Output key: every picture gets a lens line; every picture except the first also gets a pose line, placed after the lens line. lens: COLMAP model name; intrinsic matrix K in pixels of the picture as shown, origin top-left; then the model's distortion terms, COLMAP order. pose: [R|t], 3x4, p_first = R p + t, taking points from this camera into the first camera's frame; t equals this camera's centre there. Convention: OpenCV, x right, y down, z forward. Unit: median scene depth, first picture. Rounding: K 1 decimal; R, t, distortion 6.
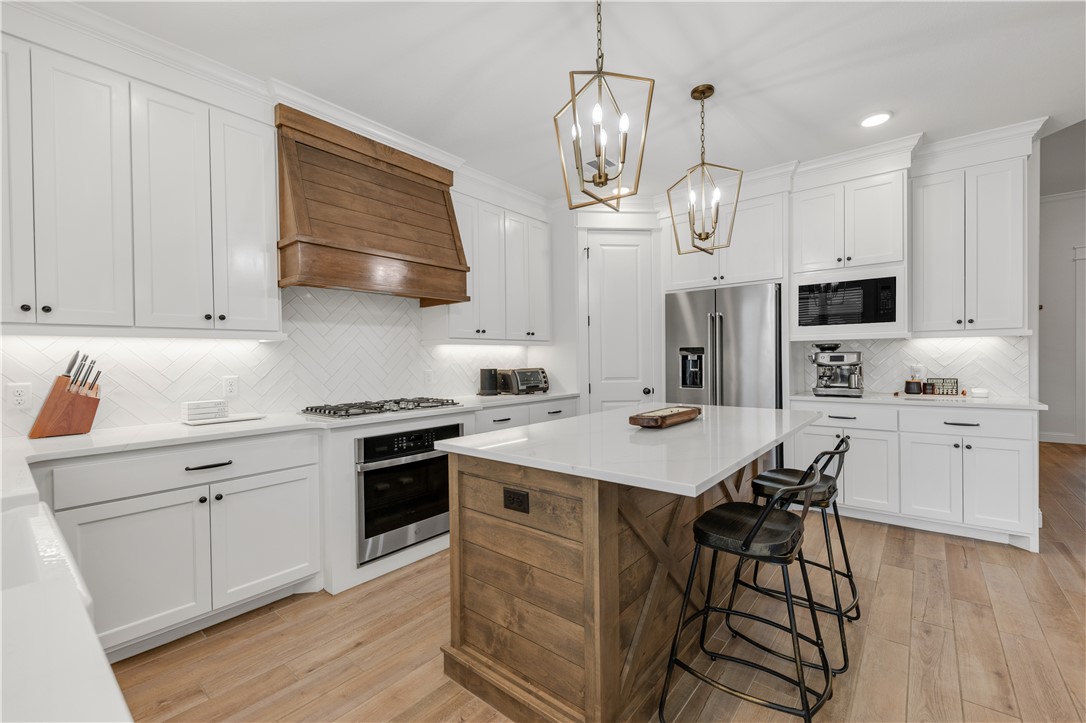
lens RADIAL K [[443.0, 0, 562.3], [0, 443.0, 353.2], [0, 0, 1]] dist [0.003626, 0.000243]
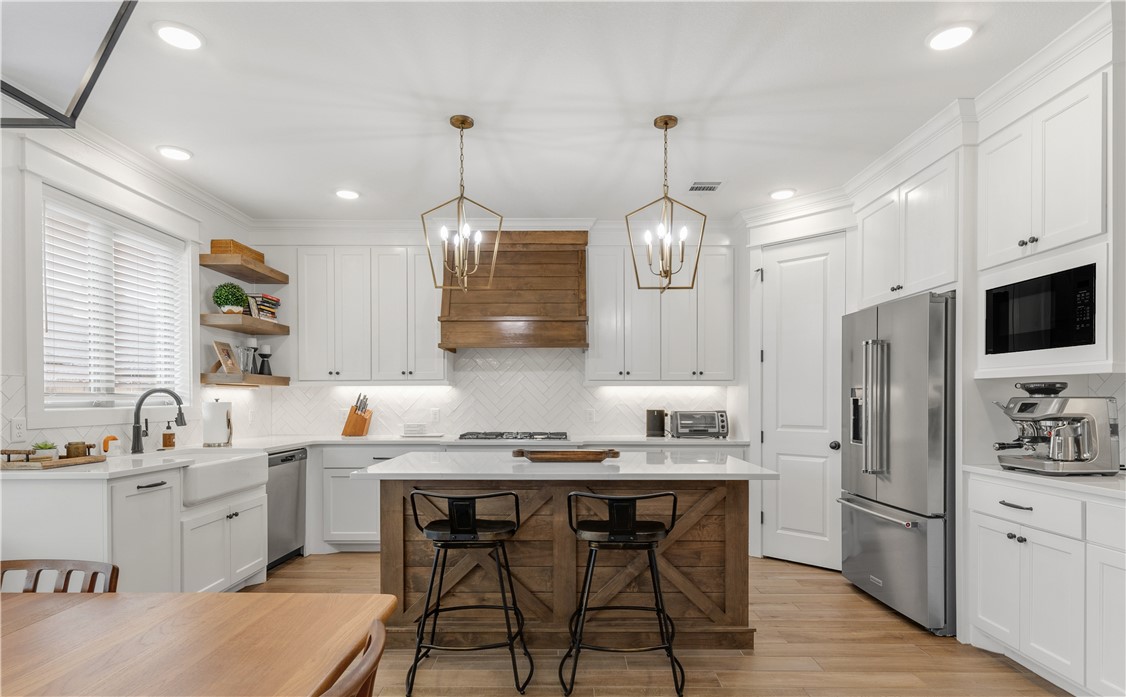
lens RADIAL K [[554.9, 0, 561.8], [0, 554.9, 398.4], [0, 0, 1]] dist [0.003436, 0.000579]
pose [[0.666662, 0.008039, -0.745316, 0.791064], [-0.003327, 0.999964, 0.007809, 0.000380], [0.745352, -0.002726, 0.666665, 0.021856]]
